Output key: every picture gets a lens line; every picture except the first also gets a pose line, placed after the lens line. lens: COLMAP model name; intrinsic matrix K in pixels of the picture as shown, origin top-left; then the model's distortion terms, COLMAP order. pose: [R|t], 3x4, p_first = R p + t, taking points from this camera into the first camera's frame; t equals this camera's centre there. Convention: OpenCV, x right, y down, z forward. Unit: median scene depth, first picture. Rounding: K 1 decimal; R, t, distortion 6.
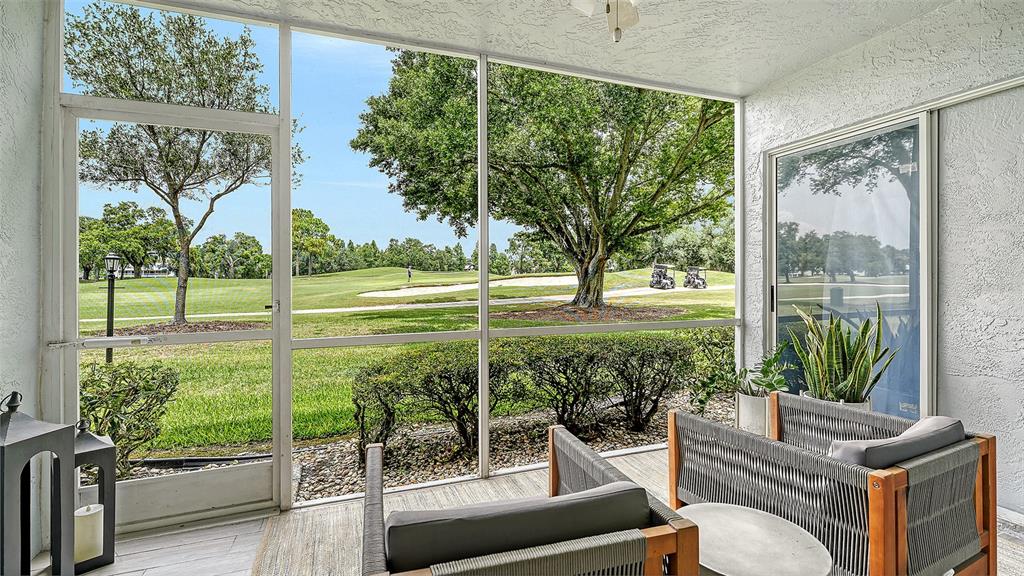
lens RADIAL K [[446.1, 0, 506.2], [0, 446.1, 277.7], [0, 0, 1]] dist [-0.004665, -0.000556]
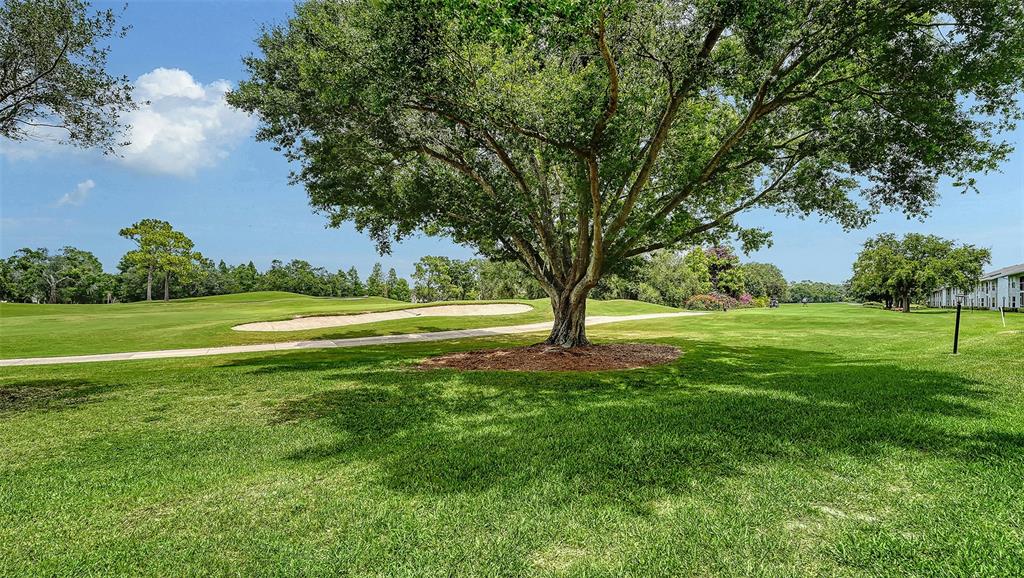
lens RADIAL K [[447.7, 0, 518.5], [0, 447.7, 305.4], [0, 0, 1]] dist [-0.009659, -0.001329]
pose [[0.968547, 0.006494, 0.248745, -0.057956], [-0.006995, 0.999975, 0.001130, -0.004183], [-0.248731, -0.002835, 0.968568, 0.160154]]
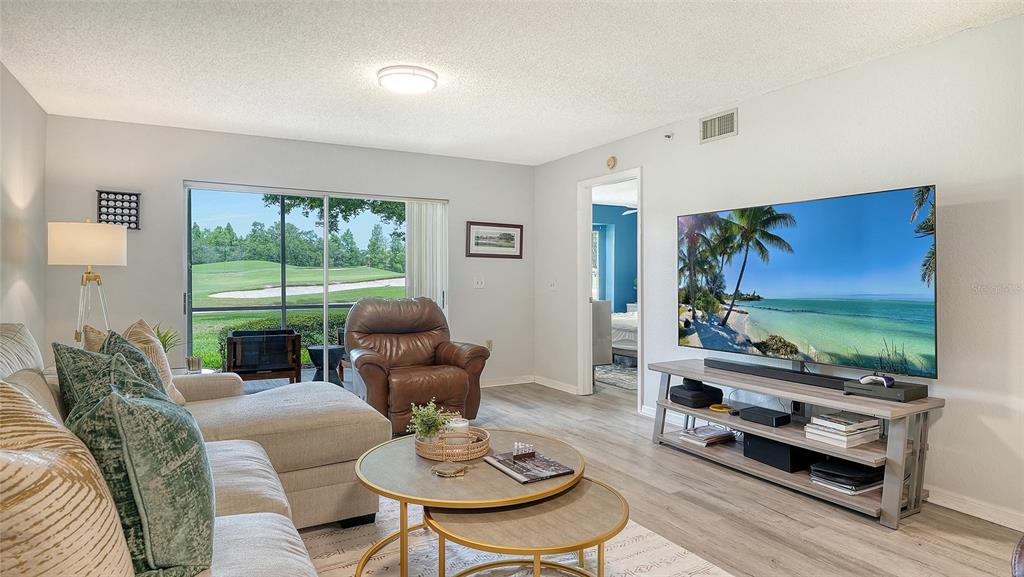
lens RADIAL K [[578.3, 0, 509.1], [0, 578.3, 275.3], [0, 0, 1]] dist [-0.002624, -0.001445]
pose [[0.986723, 0.009315, 0.162142, 0.055154], [-0.009042, 0.999956, -0.002423, -0.002059], [-0.162158, 0.000925, 0.986764, -0.193634]]
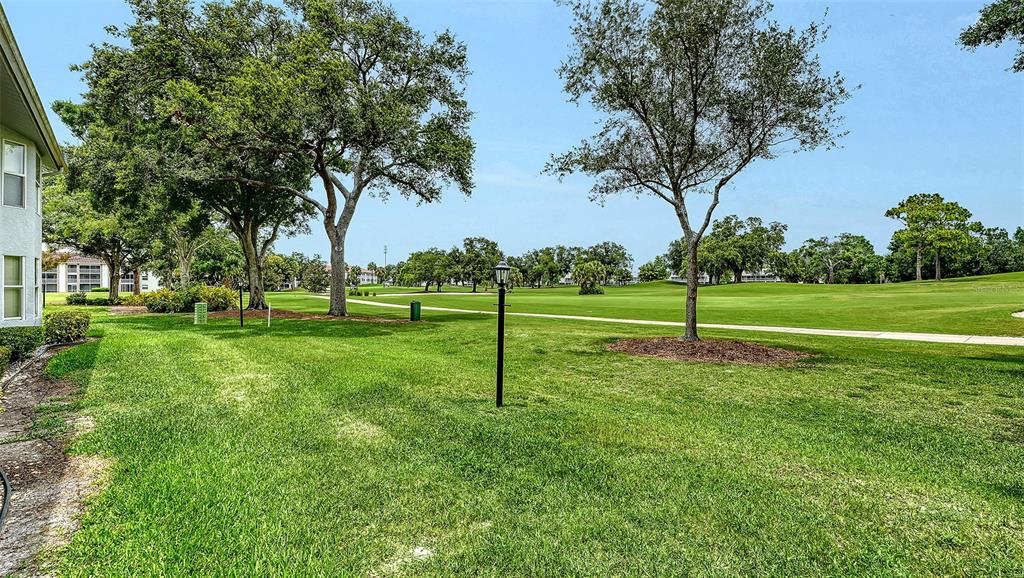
lens RADIAL K [[447.7, 0, 501.3], [0, 447.7, 283.5], [0, 0, 1]] dist [-0.009659, -0.001329]
pose [[0.359118, 0.000695, -0.933292, -0.030284], [0.001882, 0.999997, 0.001469, -0.004300], [0.933290, -0.002284, 0.359116, 0.168546]]
